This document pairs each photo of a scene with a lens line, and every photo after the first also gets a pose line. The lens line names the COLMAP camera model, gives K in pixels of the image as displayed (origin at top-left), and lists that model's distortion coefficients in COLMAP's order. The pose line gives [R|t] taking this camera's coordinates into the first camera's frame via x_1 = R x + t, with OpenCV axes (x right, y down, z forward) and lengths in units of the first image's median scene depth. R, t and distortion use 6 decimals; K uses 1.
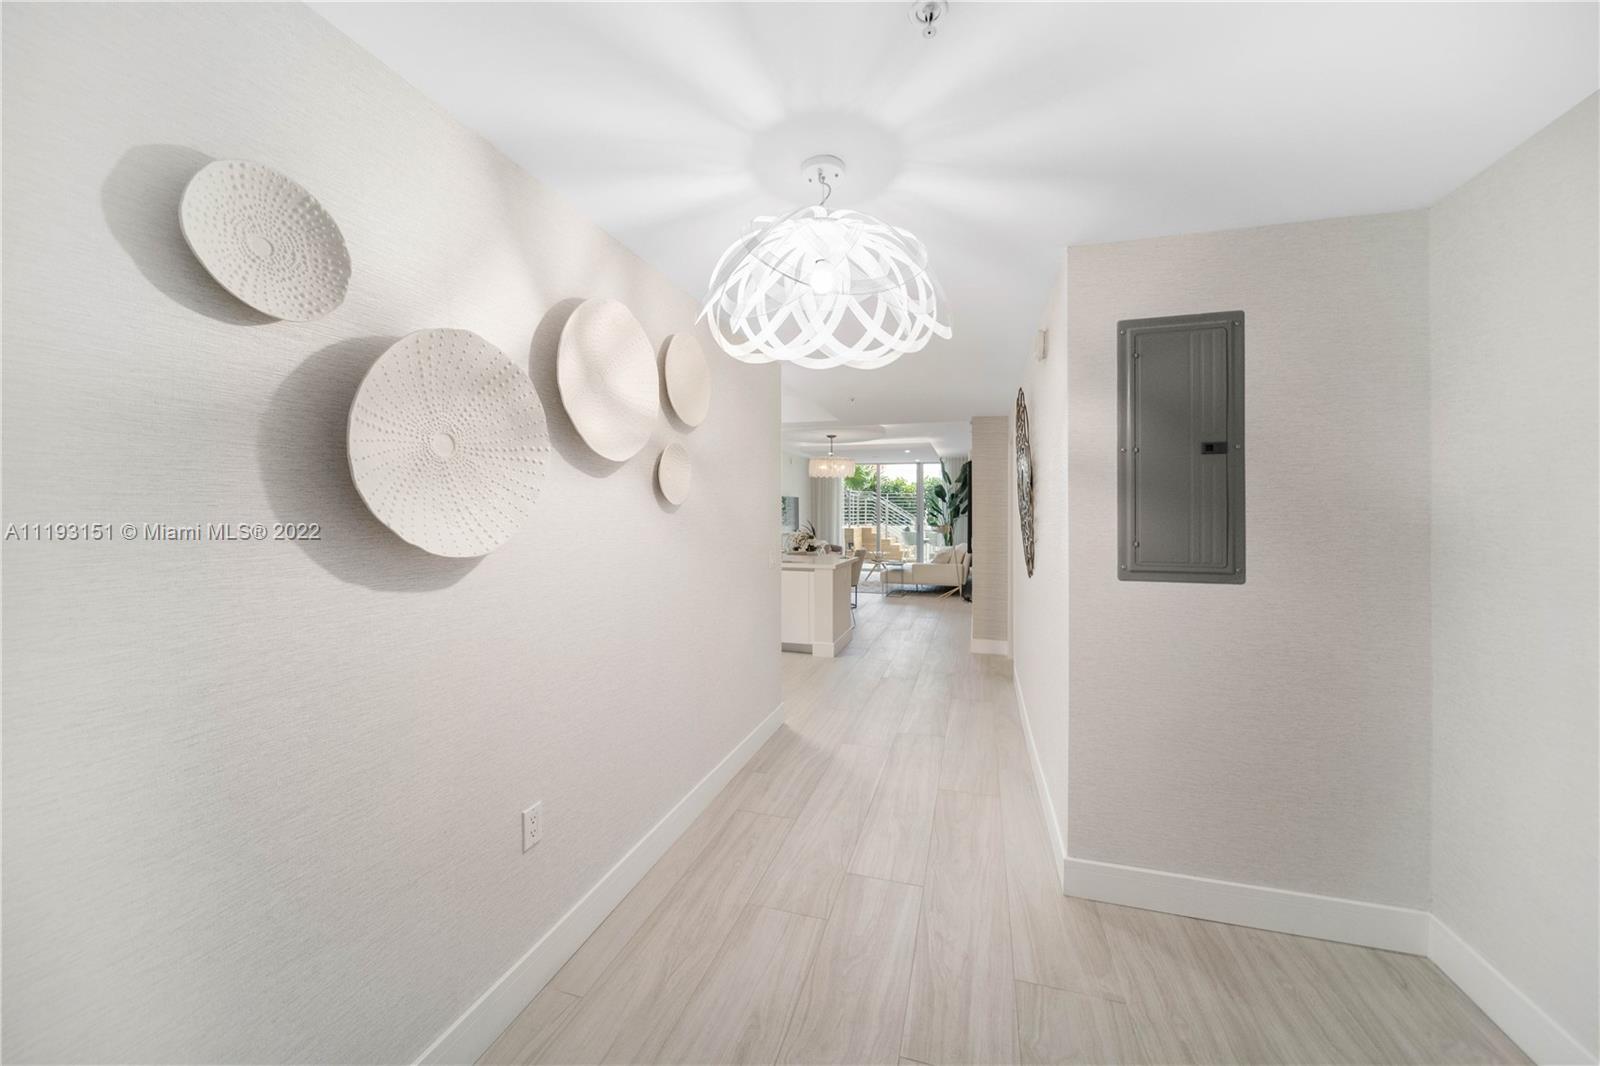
lens RADIAL K [[575.0, 0, 804.0], [0, 575.0, 520.4], [0, 0, 1]] dist [-0.001734, -0.001005]
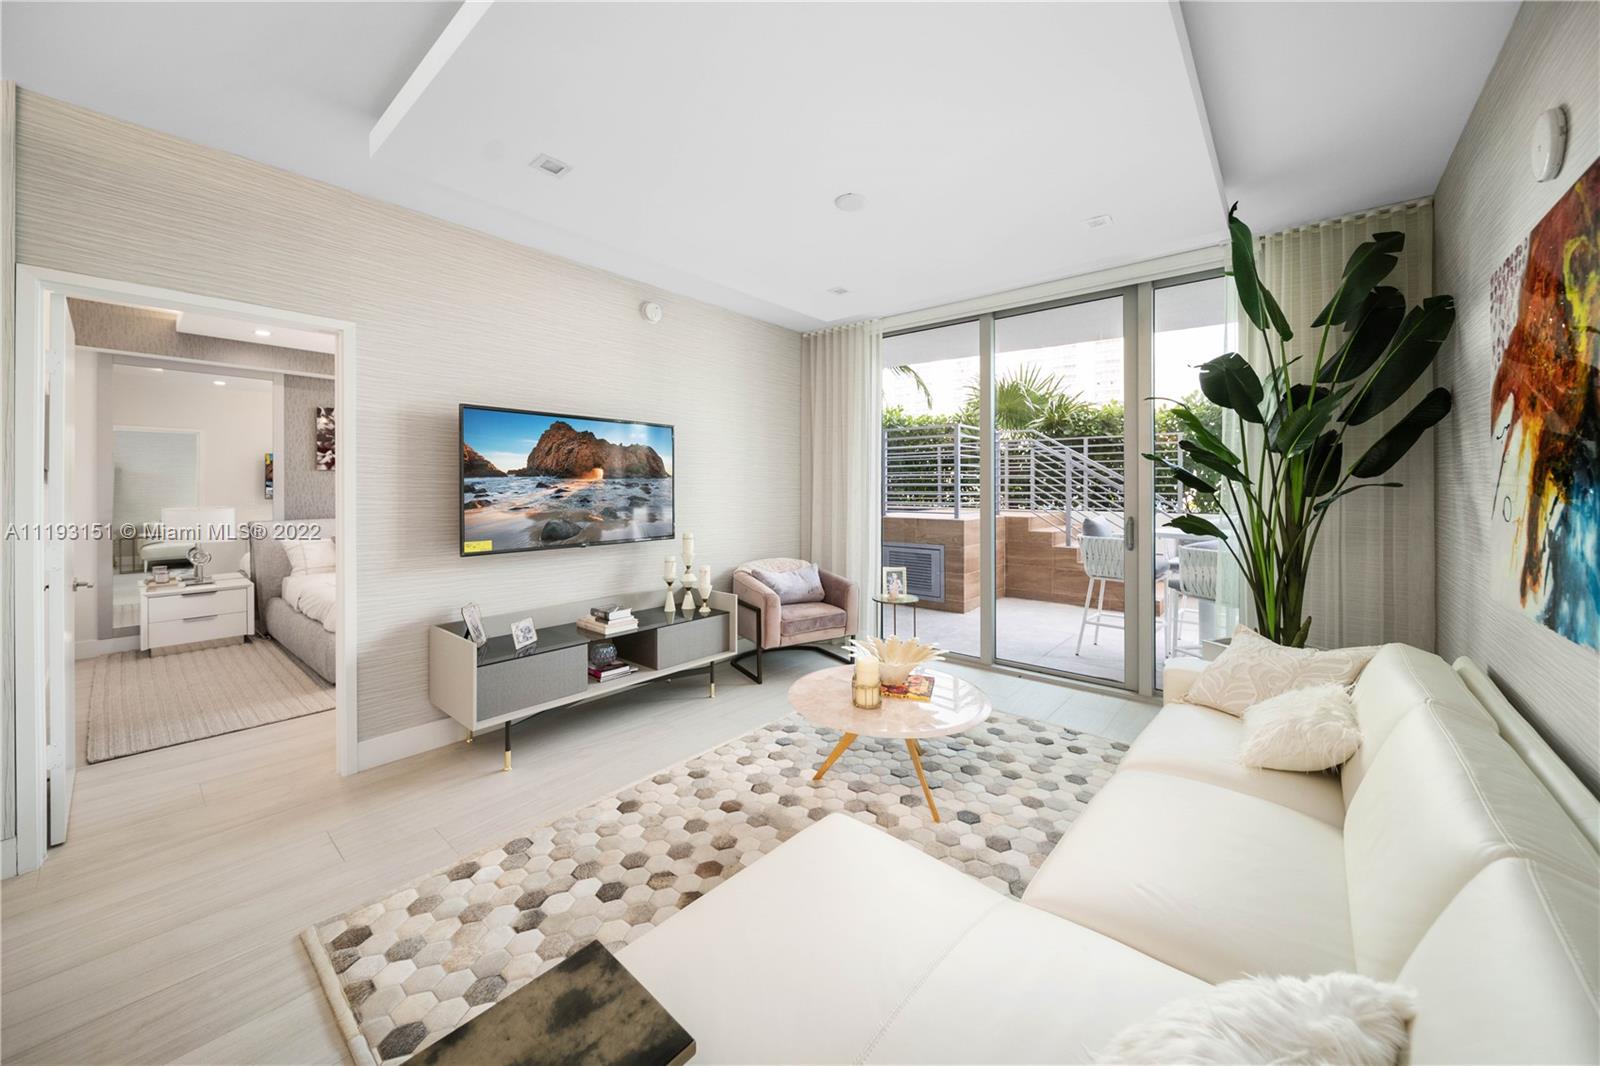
lens RADIAL K [[575.0, 0, 819.8], [0, 575.0, 482.8], [0, 0, 1]] dist [-0.001734, -0.001005]
pose [[0.925223, 0.000846, -0.379422, 0.166707], [-0.008329, 0.999802, -0.018081, -0.003746], [0.379331, 0.019890, 0.925047, 0.701711]]
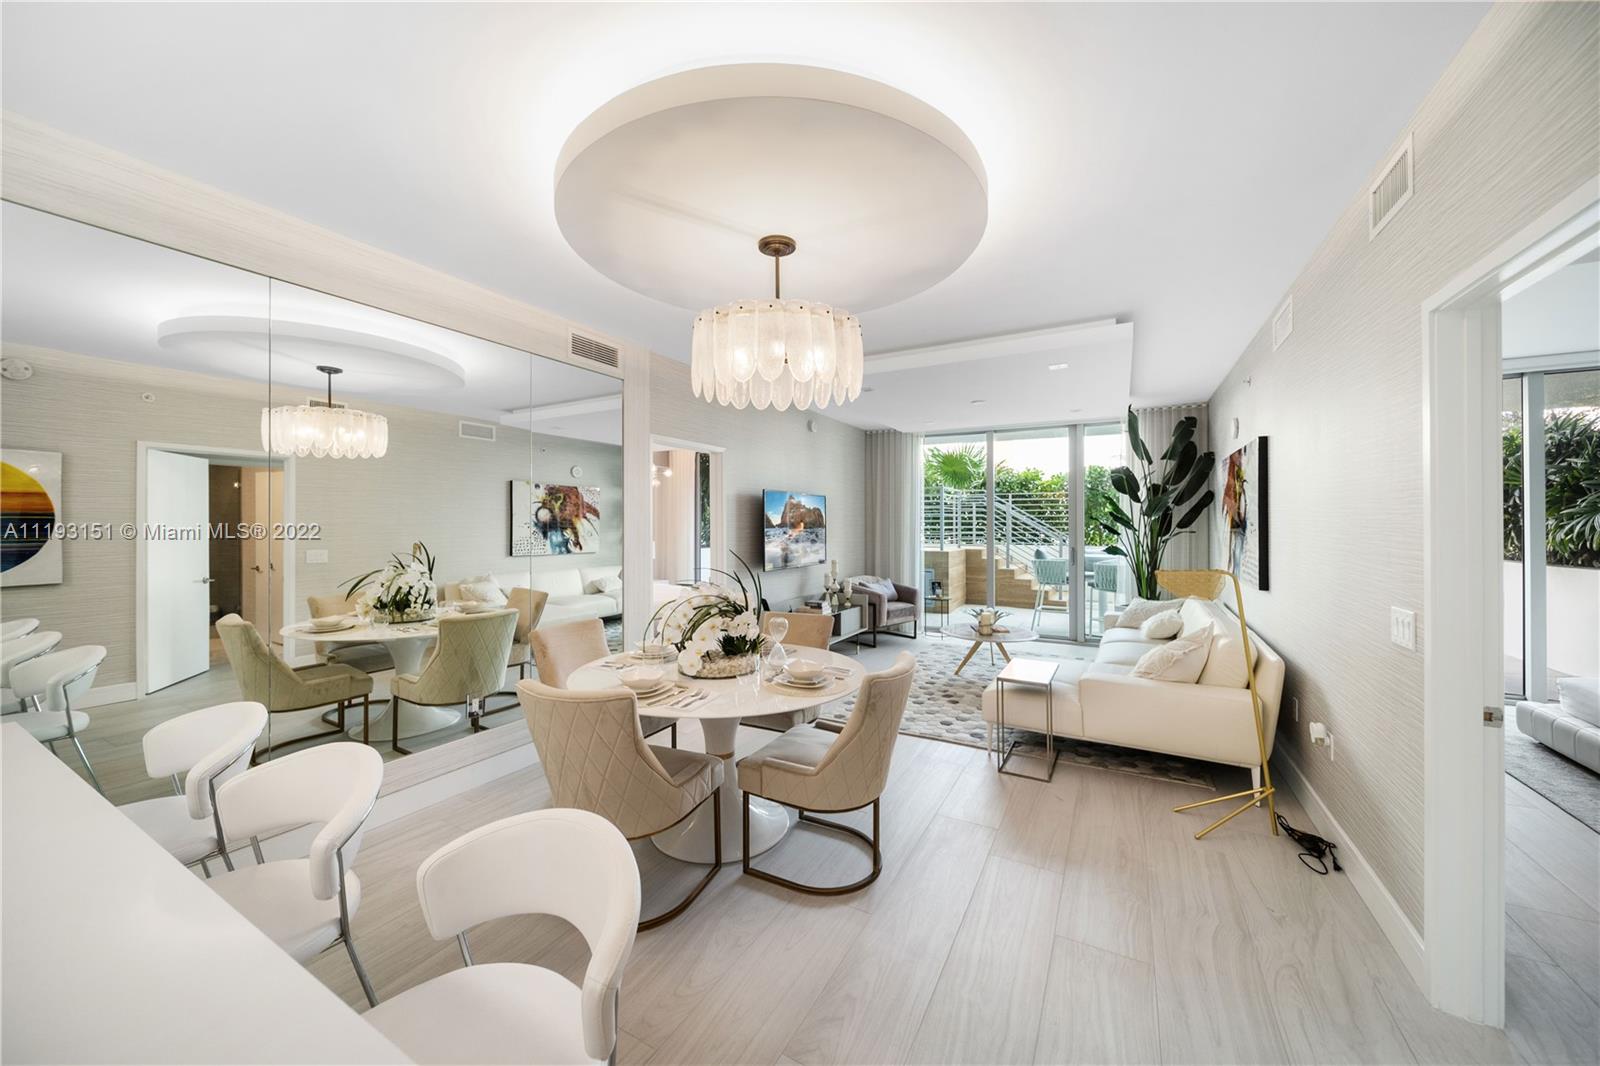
lens RADIAL K [[575.0, 0, 810.8], [0, 575.0, 517.6], [0, 0, 1]] dist [-0.001734, -0.001005]
pose [[0.981565, 0.000045, -0.191130, 0.070679], [-0.004464, 0.999733, -0.022692, -0.007351], [0.191078, 0.023127, 0.981302, 0.469255]]
